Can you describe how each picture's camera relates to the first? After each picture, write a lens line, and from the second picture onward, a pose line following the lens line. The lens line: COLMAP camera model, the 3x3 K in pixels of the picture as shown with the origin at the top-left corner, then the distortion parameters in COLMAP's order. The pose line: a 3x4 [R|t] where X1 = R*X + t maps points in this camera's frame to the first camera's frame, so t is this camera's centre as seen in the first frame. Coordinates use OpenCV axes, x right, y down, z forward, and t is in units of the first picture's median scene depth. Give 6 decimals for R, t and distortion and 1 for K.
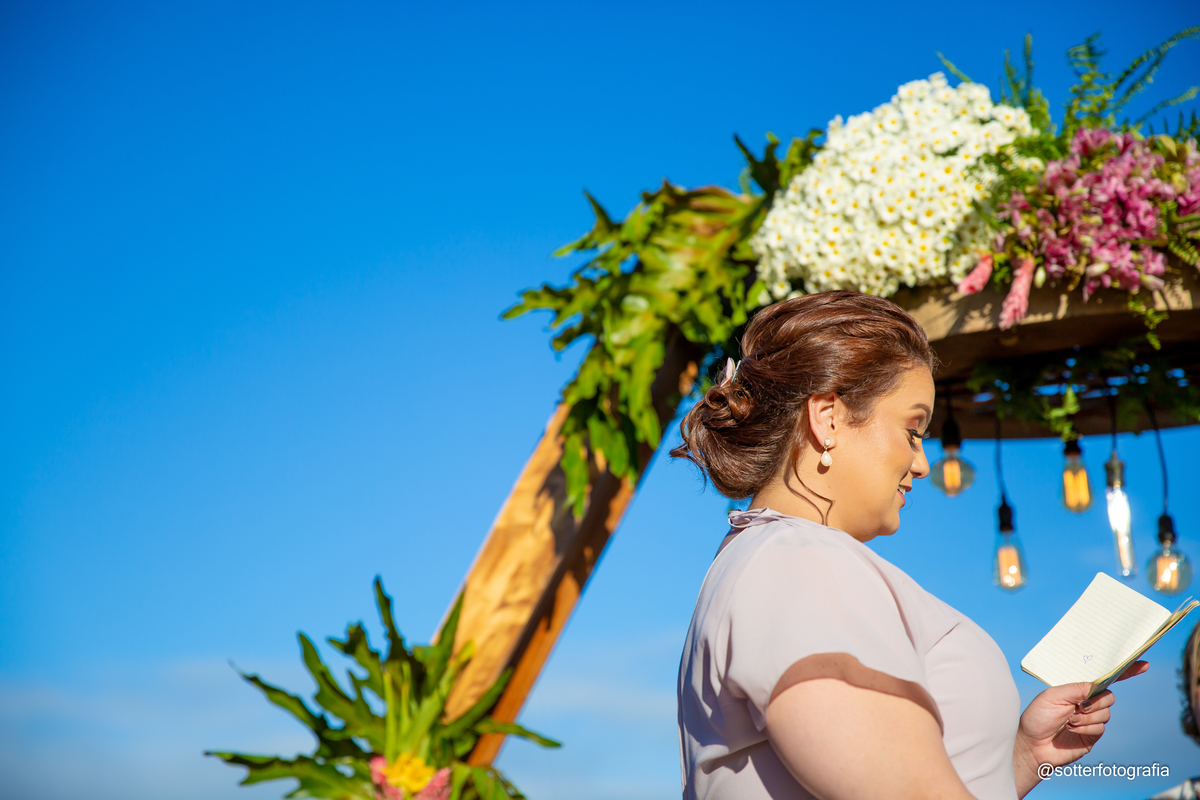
lens RADIAL K [[2280.3, 0, 603.5], [0, 2280.3, 378.5], [0, 0, 1]] dist [0.217820, -0.022263]
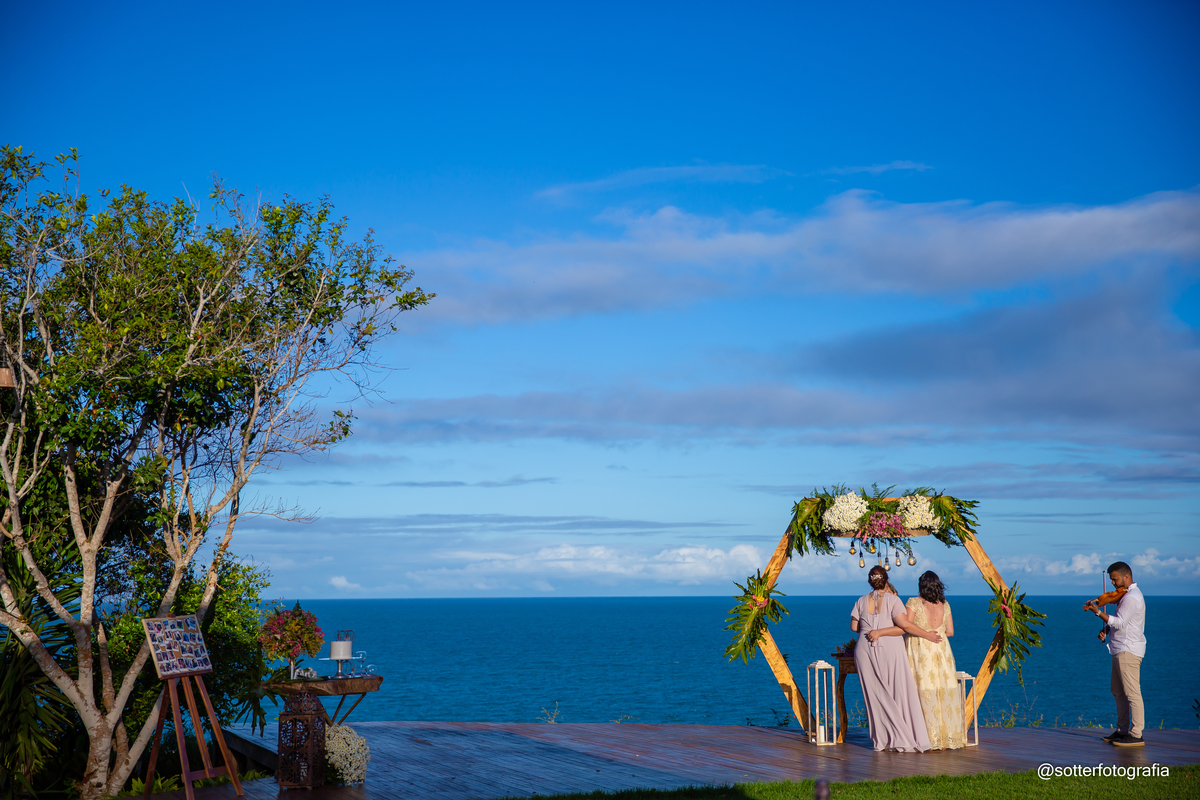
lens RADIAL K [[1714.6, 0, 600.3], [0, 1714.6, 372.1], [0, 0, 1]] dist [0.156061, -0.781125]
pose [[0.998501, 0.017008, 0.052023, -0.801480], [-0.025397, 0.985947, 0.165114, -1.230754], [-0.048484, -0.166188, 0.984901, -3.562692]]
